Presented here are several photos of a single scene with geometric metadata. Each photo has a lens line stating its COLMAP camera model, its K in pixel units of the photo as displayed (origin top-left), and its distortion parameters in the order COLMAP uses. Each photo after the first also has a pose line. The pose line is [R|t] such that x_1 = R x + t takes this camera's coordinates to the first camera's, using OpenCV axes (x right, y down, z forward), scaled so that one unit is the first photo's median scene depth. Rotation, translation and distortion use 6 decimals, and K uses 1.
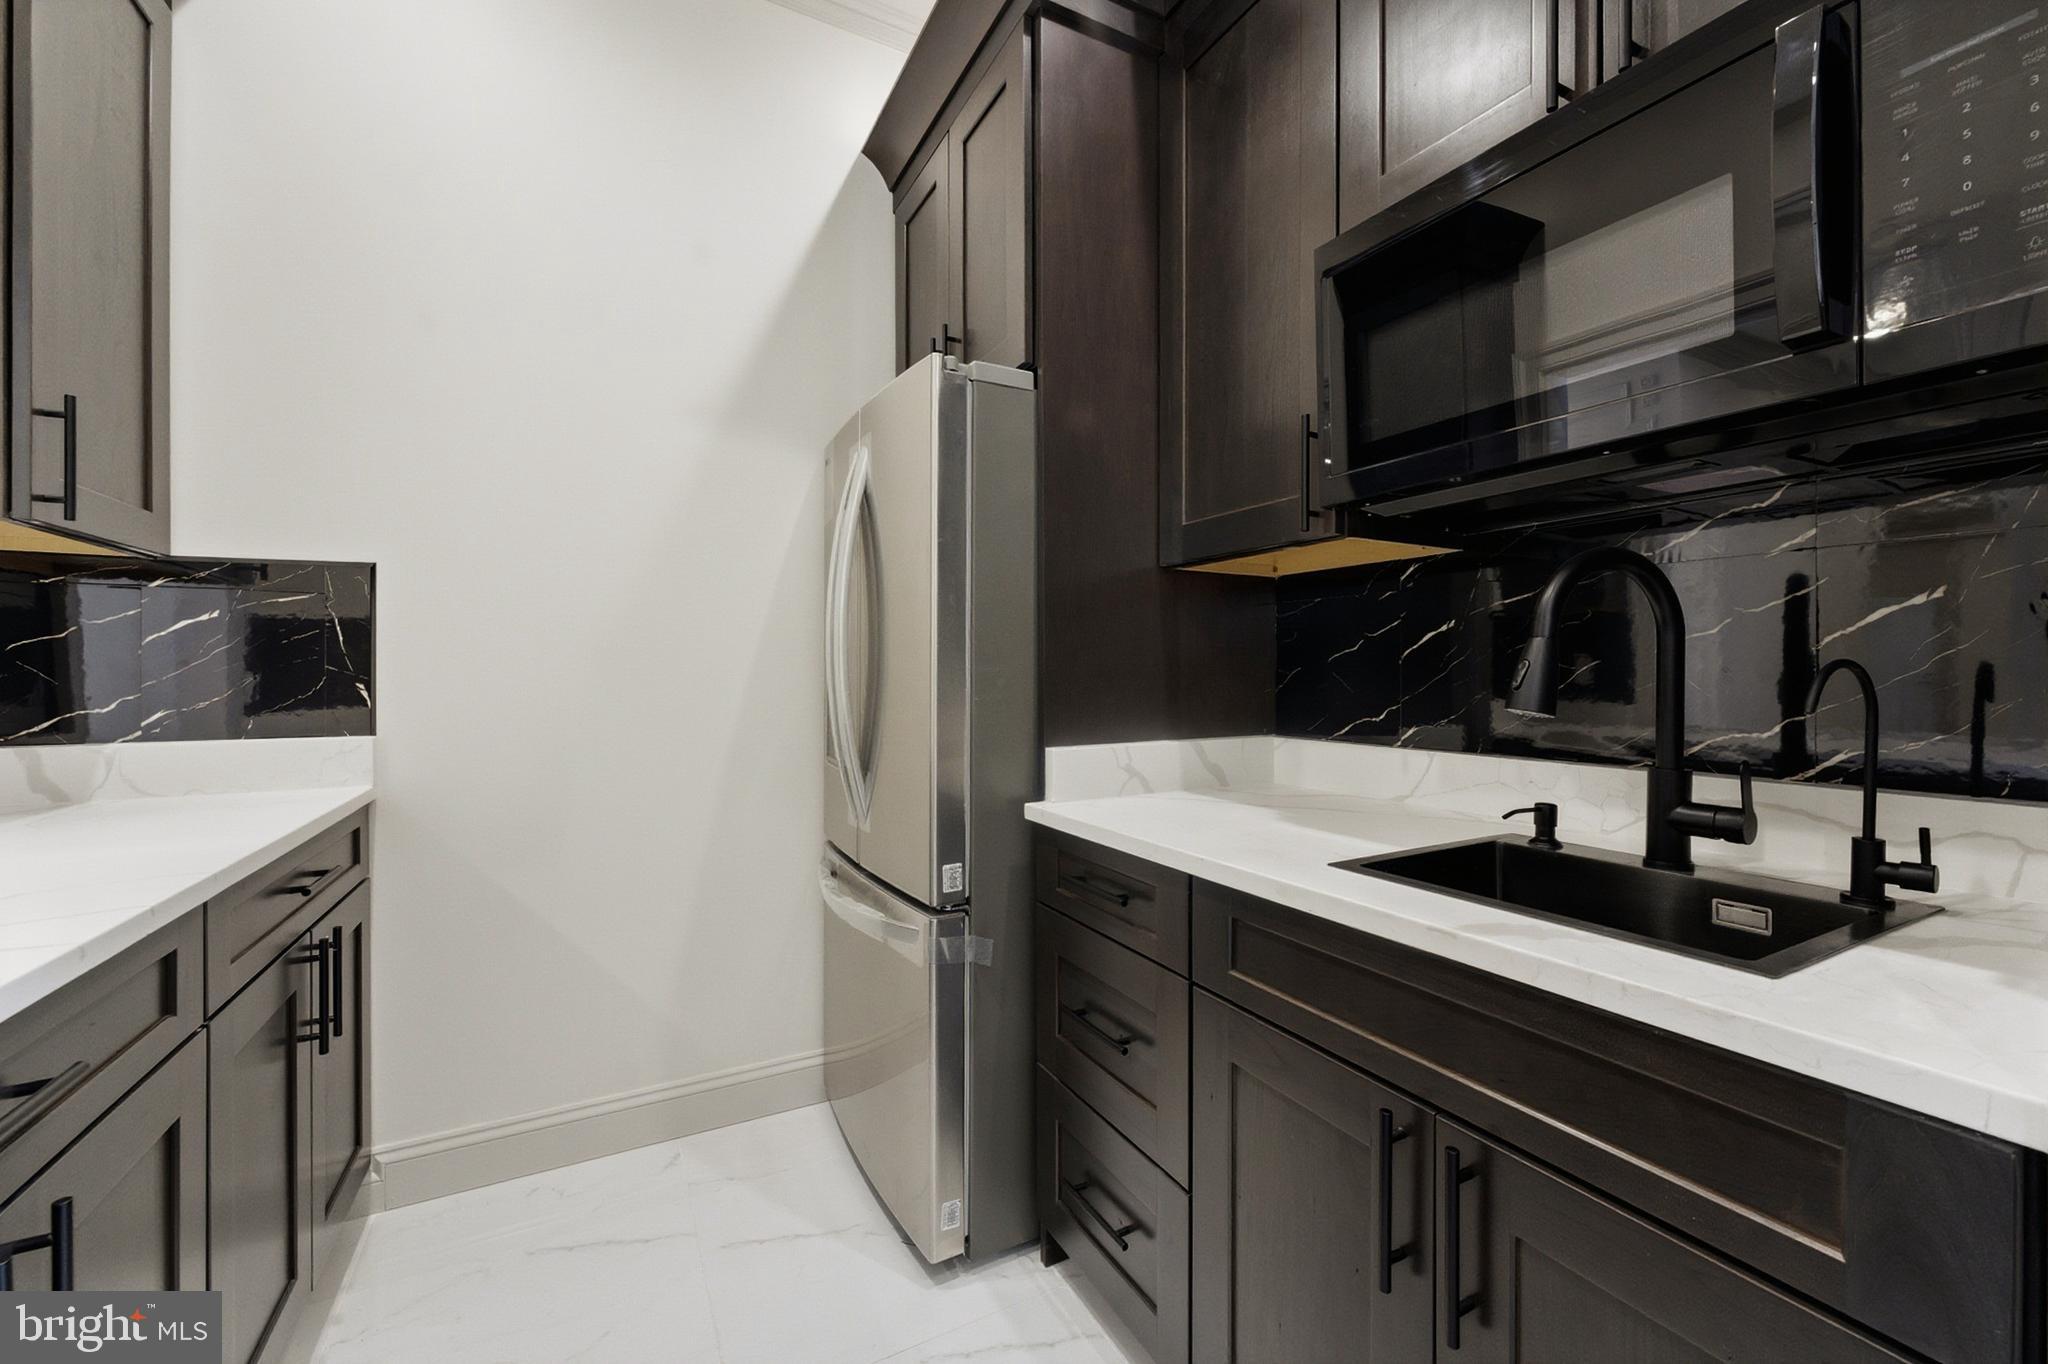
lens RADIAL K [[821.7, 0, 1019.2], [0, 821.7, 682.2], [0, 0, 1]] dist [-0.005276, 0.001055]
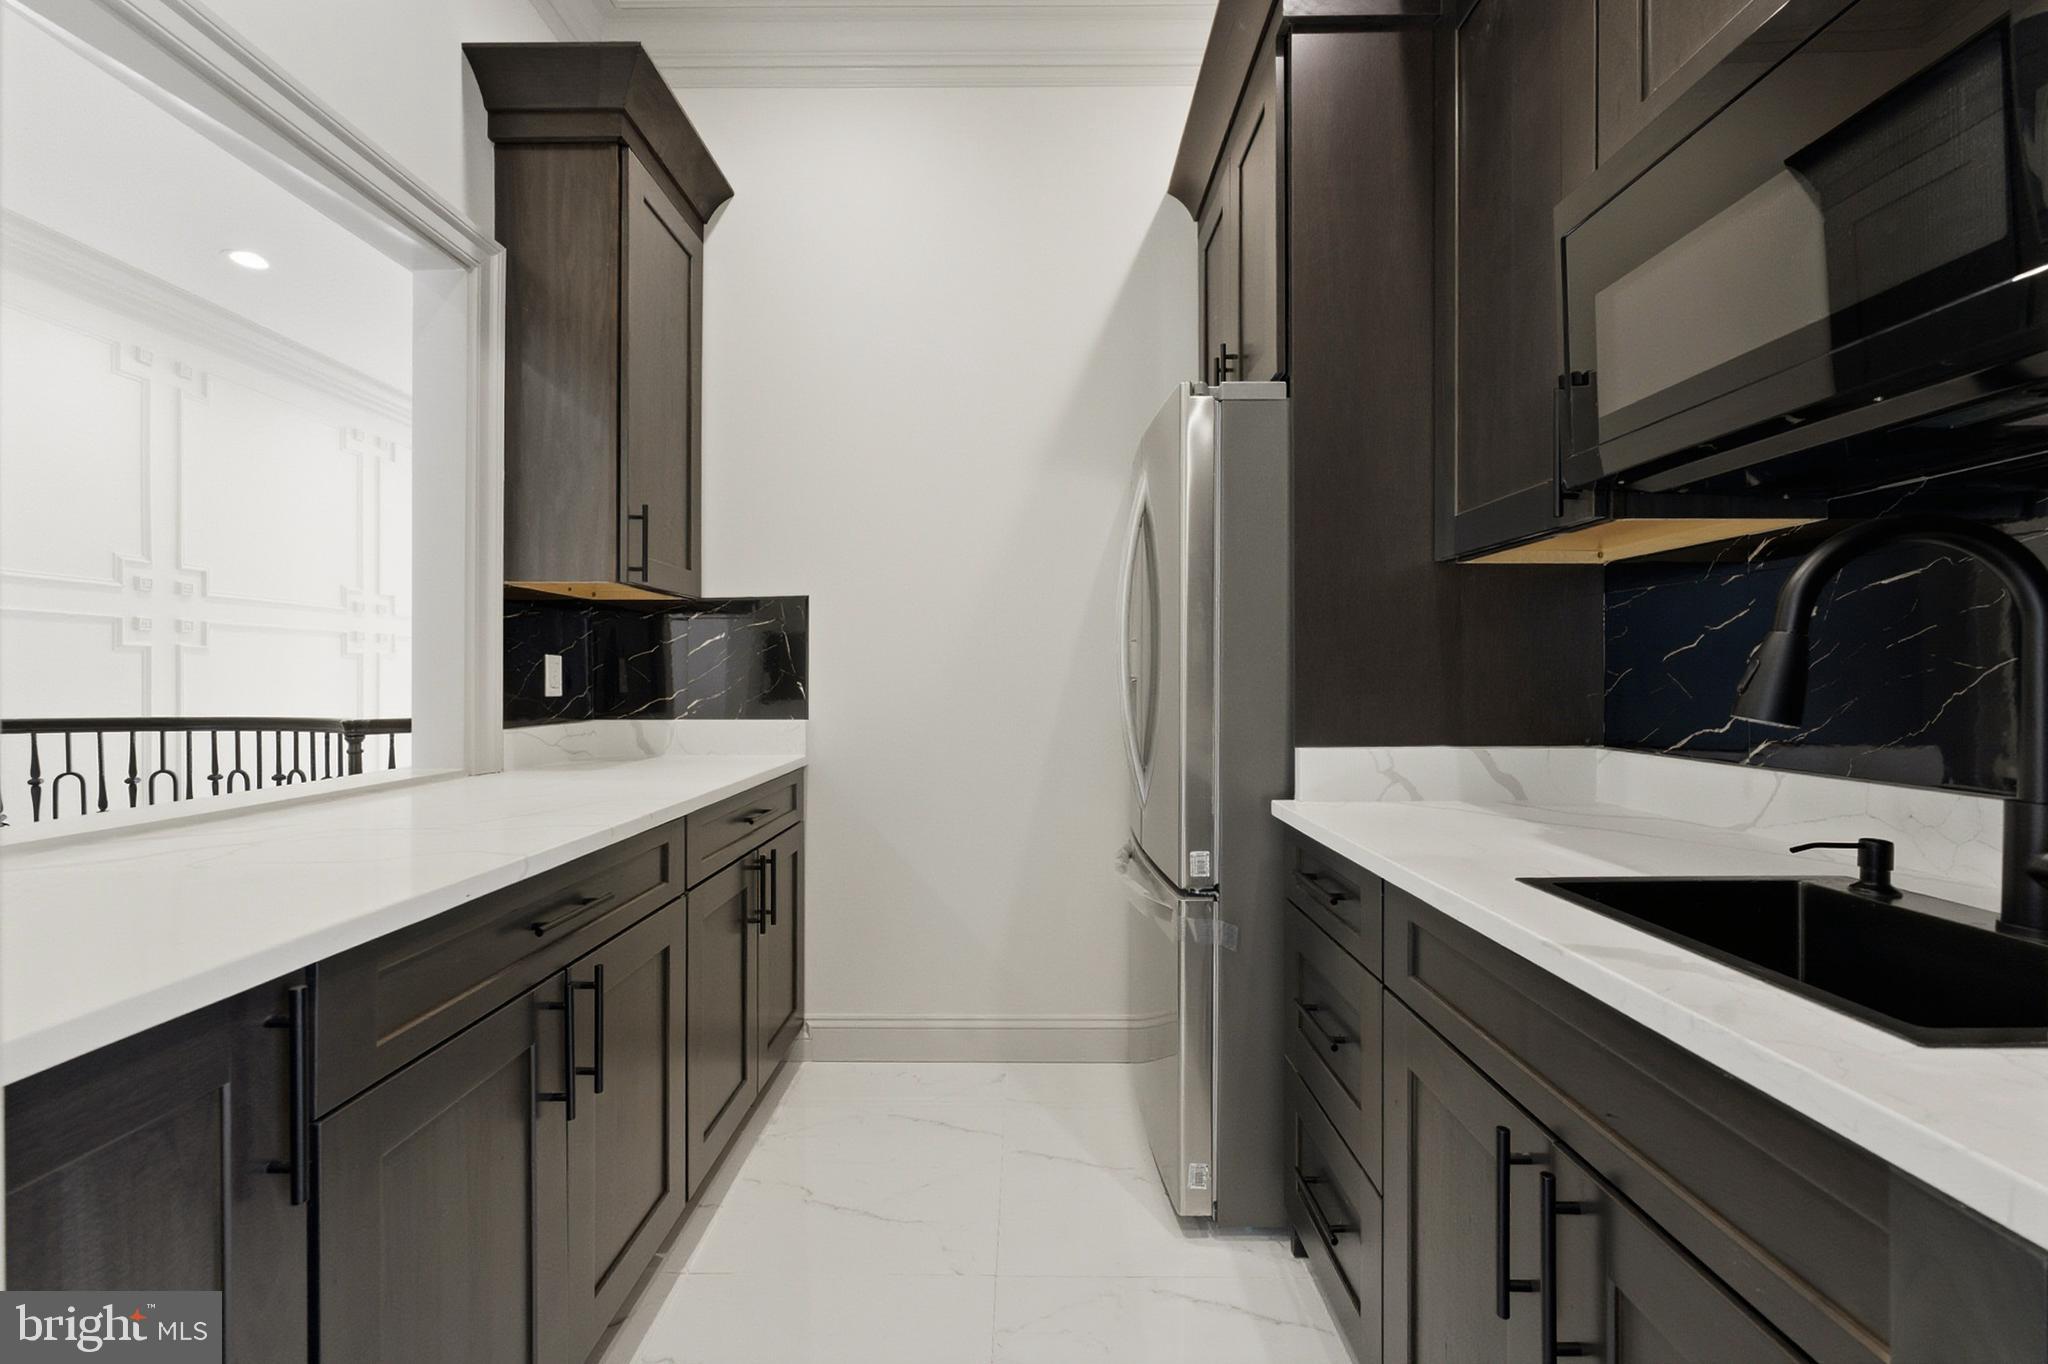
lens RADIAL K [[821.7, 0, 1008.7], [0, 821.7, 684.8], [0, 0, 1]] dist [-0.005276, 0.001055]
pose [[0.874429, 0.005933, -0.485117, 0.218707], [-0.005806, 0.999982, 0.001763, 0.002021], [0.485119, 0.001275, 0.874447, -0.066330]]
